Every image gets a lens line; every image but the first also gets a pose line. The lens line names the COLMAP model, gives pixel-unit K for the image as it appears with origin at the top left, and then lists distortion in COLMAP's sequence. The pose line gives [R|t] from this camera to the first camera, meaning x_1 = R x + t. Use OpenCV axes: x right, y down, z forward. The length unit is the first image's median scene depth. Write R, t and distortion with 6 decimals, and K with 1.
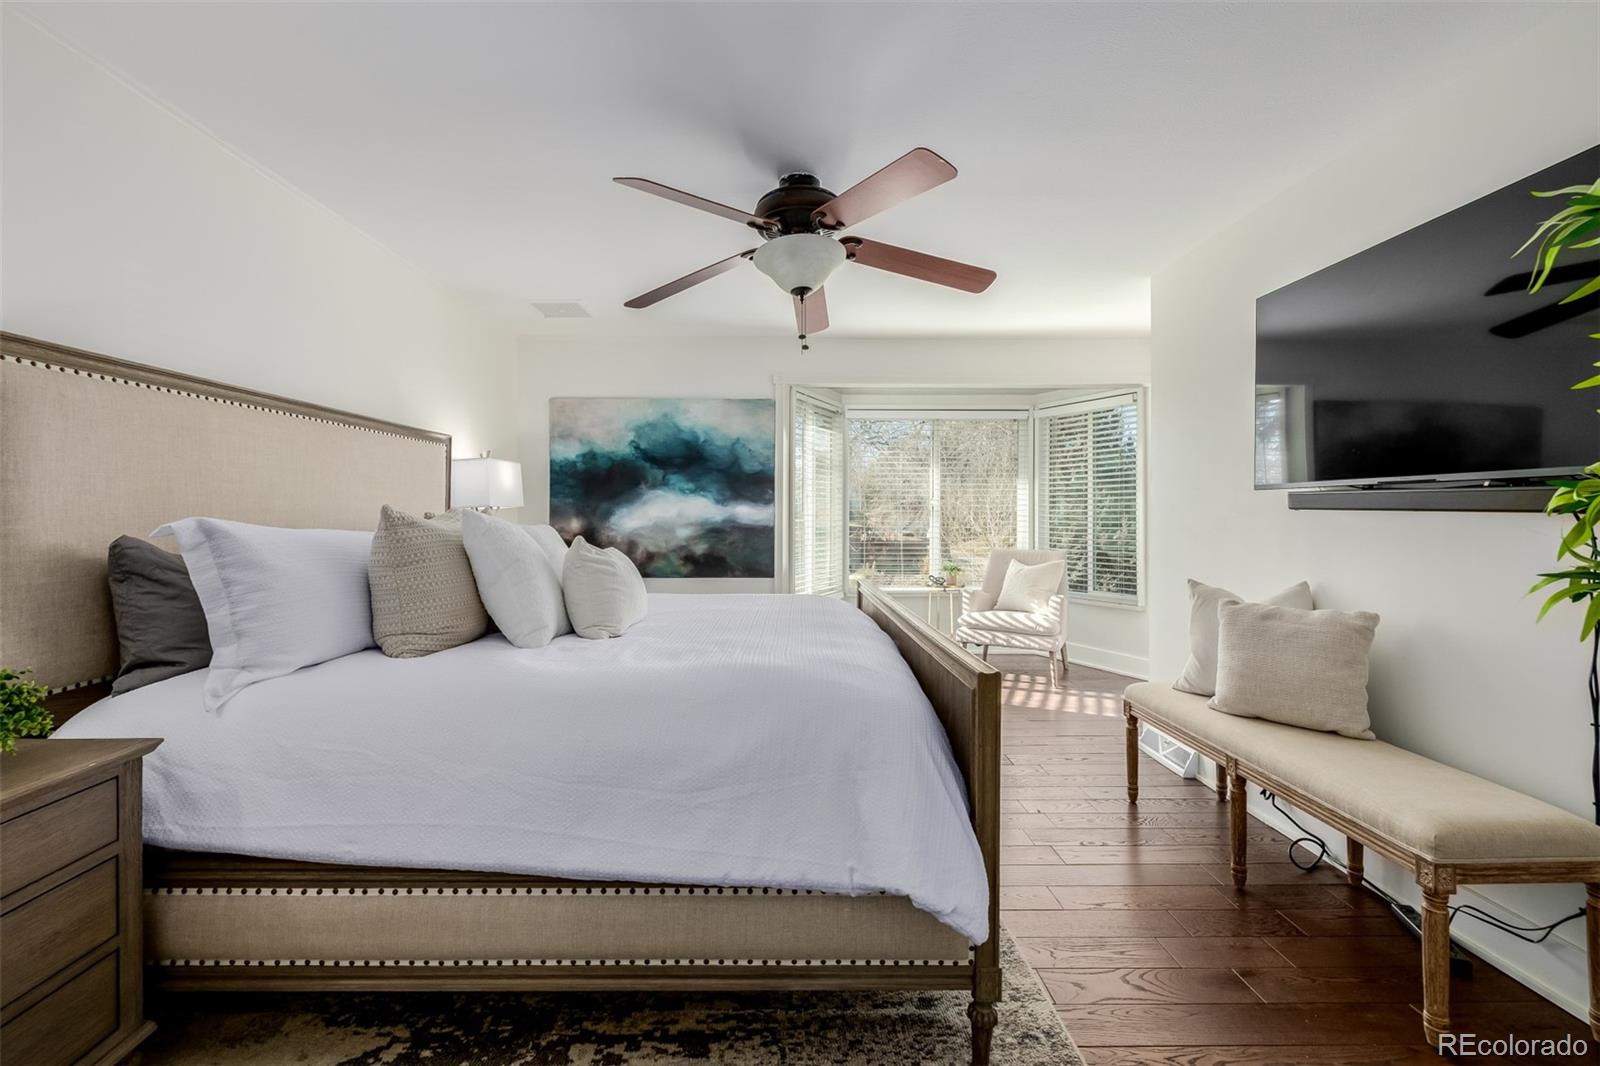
lens RADIAL K [[677.7, 0, 786.0], [0, 677.7, 534.4], [0, 0, 1]] dist [0.001641, 0.000241]
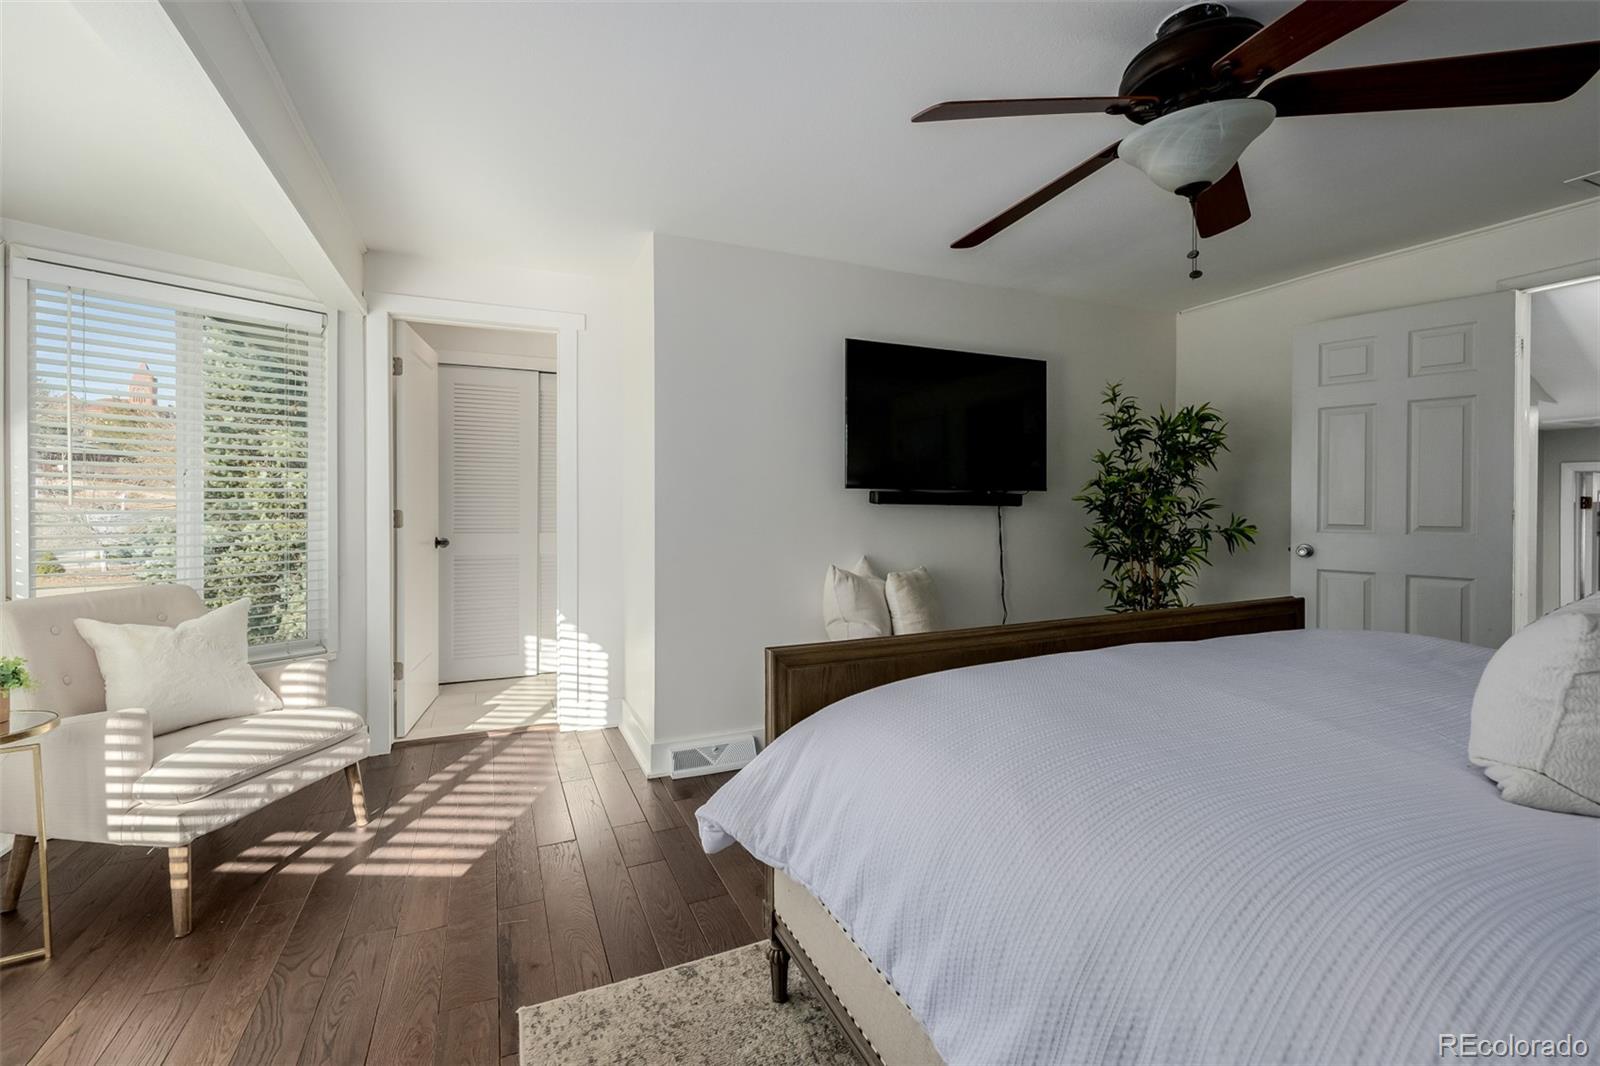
lens RADIAL K [[677.2, 0, 794.7], [0, 677.2, 531.1], [0, 0, 1]] dist [-0.001270, 0.000303]
pose [[-0.399617, -0.032708, 0.916098, -0.242520], [0.027253, 0.998498, 0.047538, -0.027659], [-0.916277, 0.043963, -0.398125, 0.897009]]
